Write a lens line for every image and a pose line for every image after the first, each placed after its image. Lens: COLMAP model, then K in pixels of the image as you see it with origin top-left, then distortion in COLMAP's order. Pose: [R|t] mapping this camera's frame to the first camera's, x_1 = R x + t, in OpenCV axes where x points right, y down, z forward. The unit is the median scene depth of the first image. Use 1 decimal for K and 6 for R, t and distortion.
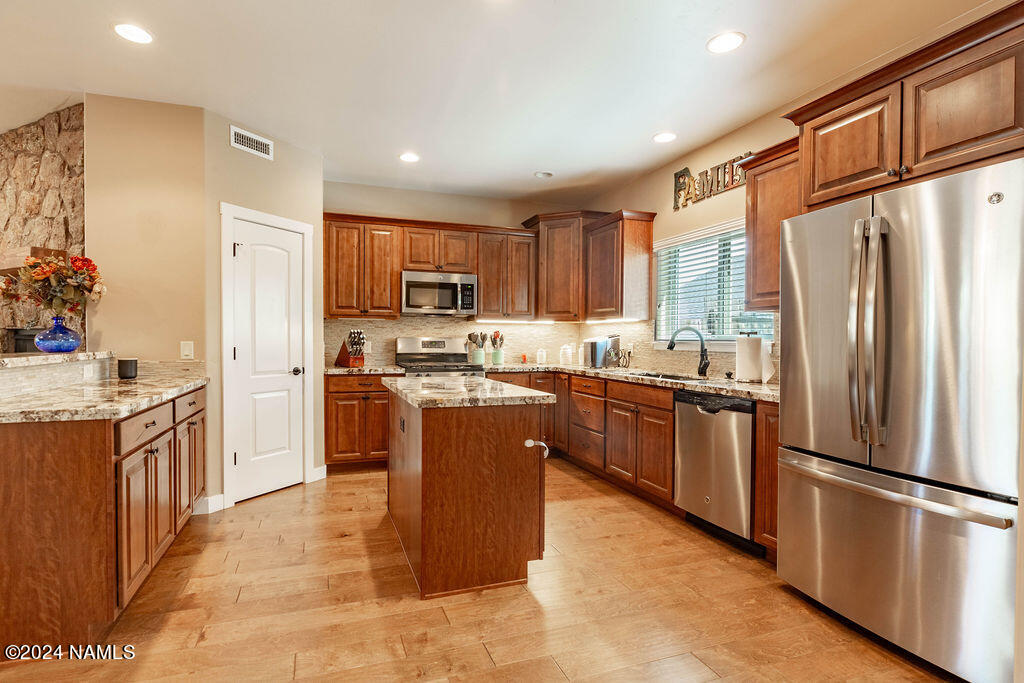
lens RADIAL K [[507.0, 0, 437.2], [0, 507.0, 340.8], [0, 0, 1]] dist [-0.000682, 0.001442]
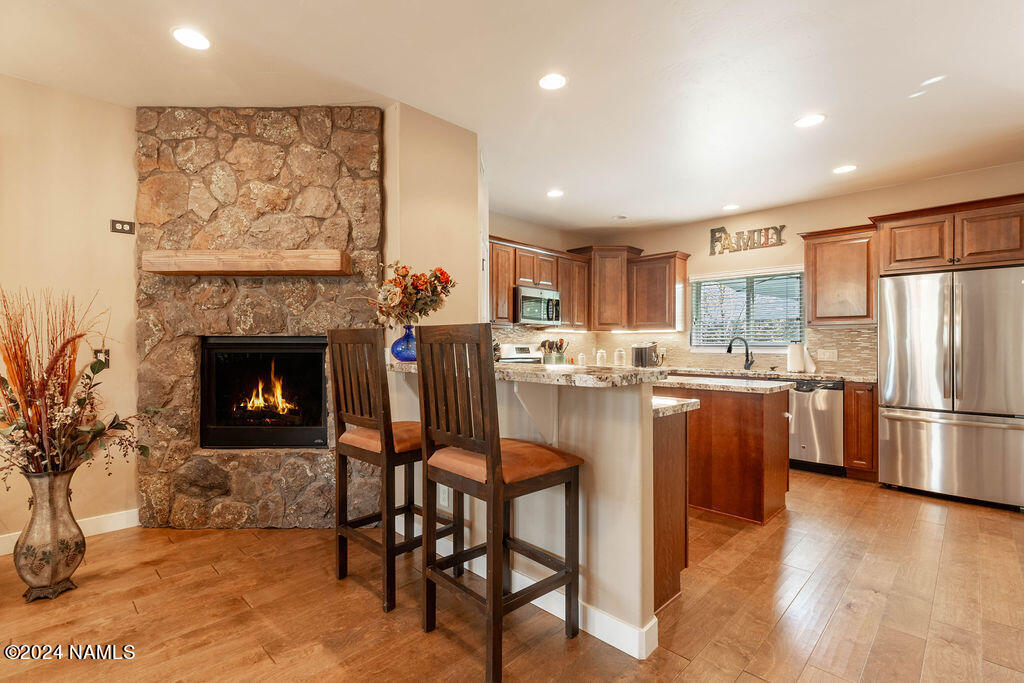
lens RADIAL K [[490.3, 0, 490.2], [0, 490.3, 340.6], [0, 0, 1]] dist [0.008770, -0.001172]
pose [[0.894950, 0.000705, 0.446167, -0.712605], [0.004602, 0.999931, -0.010813, -0.004038], [-0.446144, 0.011730, 0.894884, 0.041363]]
